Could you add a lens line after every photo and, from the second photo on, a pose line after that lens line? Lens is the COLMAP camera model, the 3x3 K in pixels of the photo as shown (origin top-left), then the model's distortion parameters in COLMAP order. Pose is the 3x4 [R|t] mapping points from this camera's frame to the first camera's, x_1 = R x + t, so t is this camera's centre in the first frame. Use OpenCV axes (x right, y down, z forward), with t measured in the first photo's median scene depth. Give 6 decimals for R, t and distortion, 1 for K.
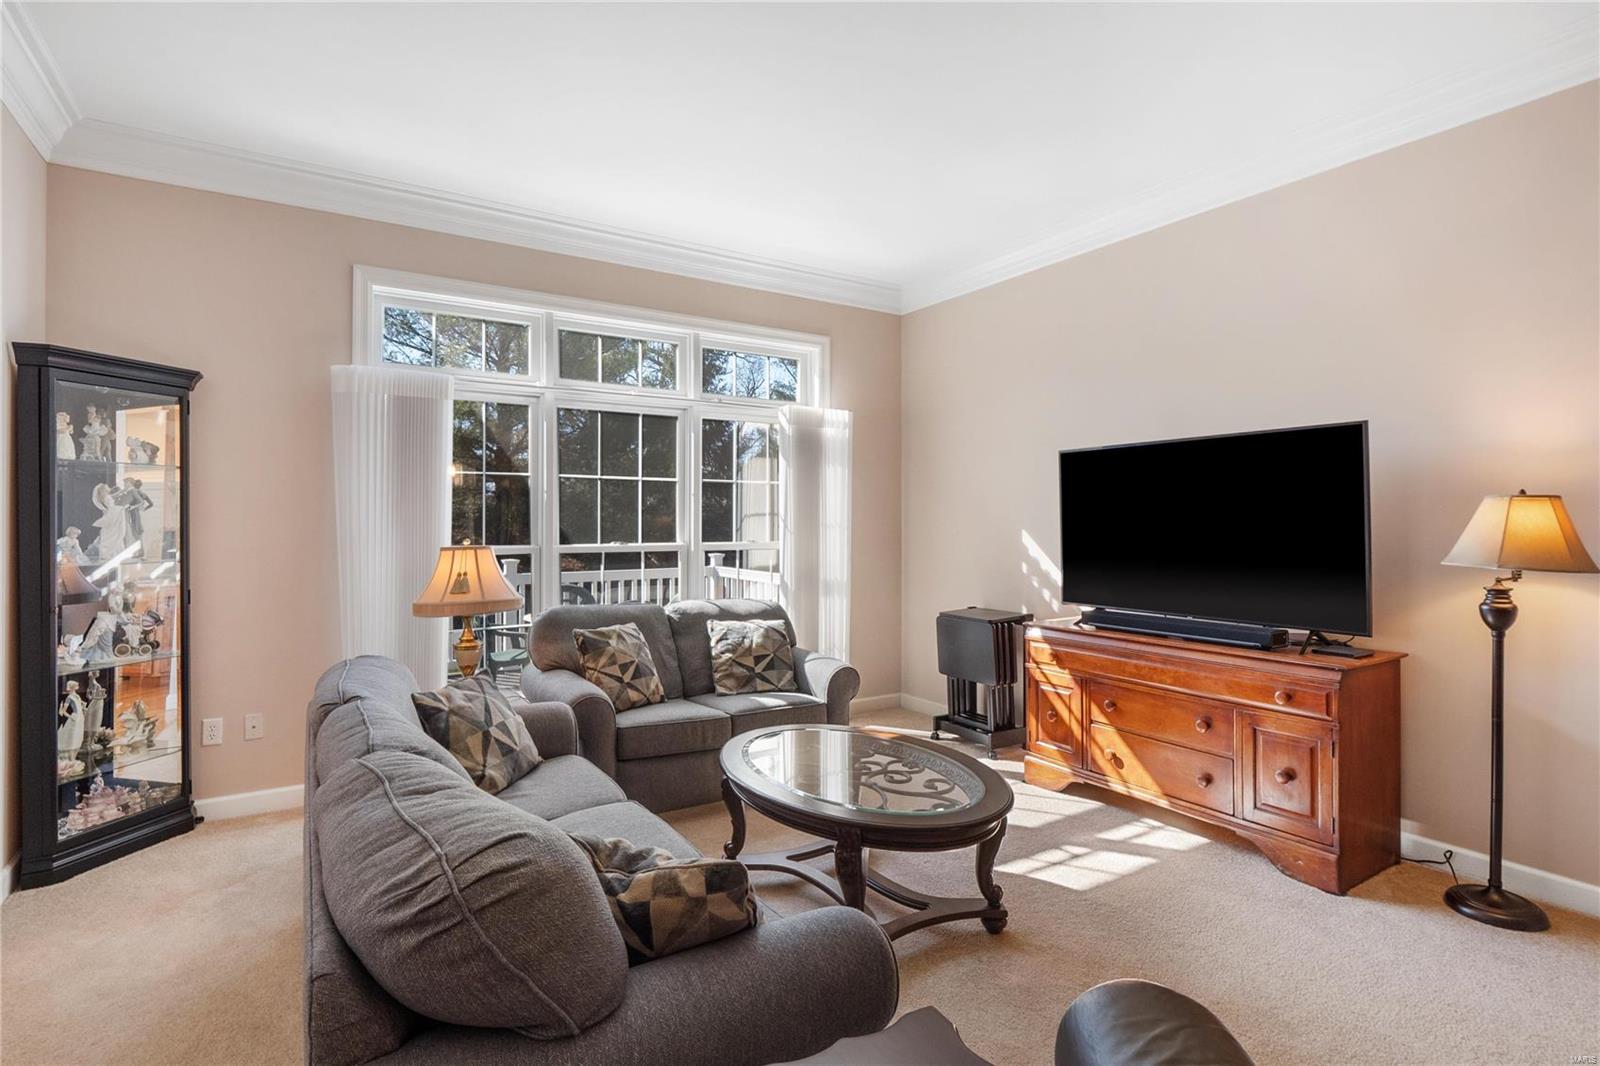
lens RADIAL K [[769.1, 0, 801.5], [0, 769.1, 526.1], [0, 0, 1]] dist [-0.001365, -0.002150]
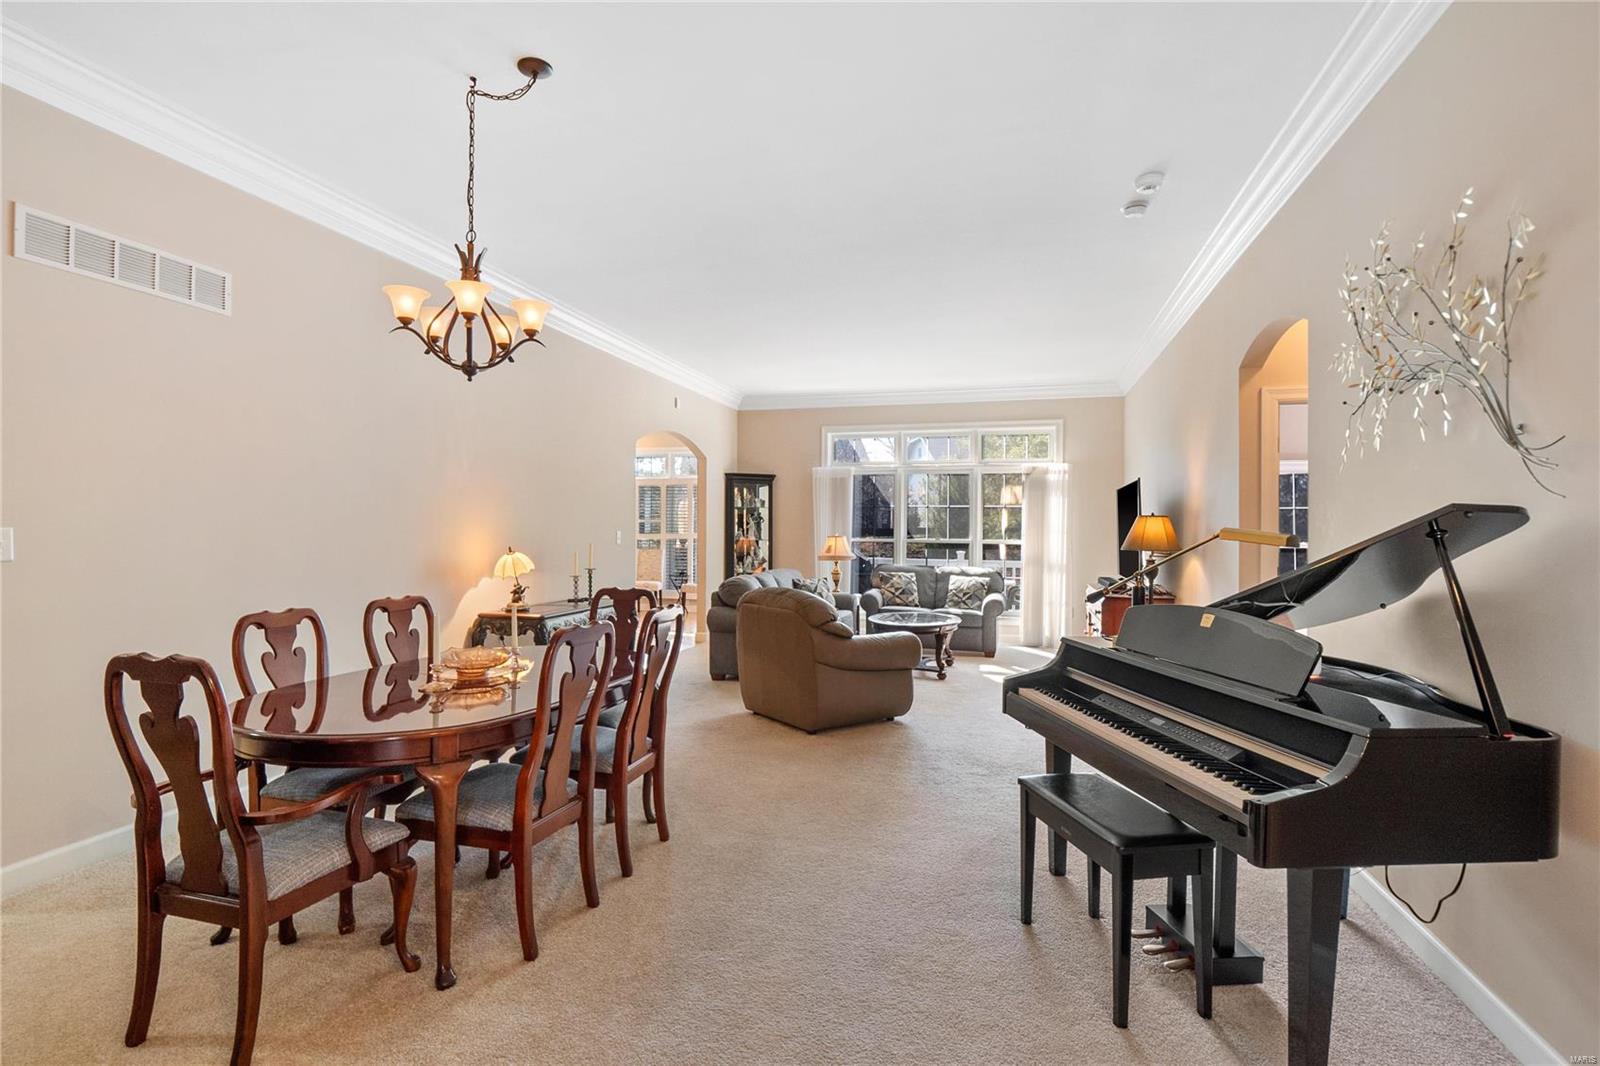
lens RADIAL K [[769.1, 0, 798.3], [0, 769.1, 533.6], [0, 0, 1]] dist [-0.001365, -0.002150]
pose [[0.686482, 0.015446, -0.726983, 1.234195], [-0.011062, 0.999881, 0.010798, -0.010052], [0.727063, 0.000629, 0.686571, -0.822440]]
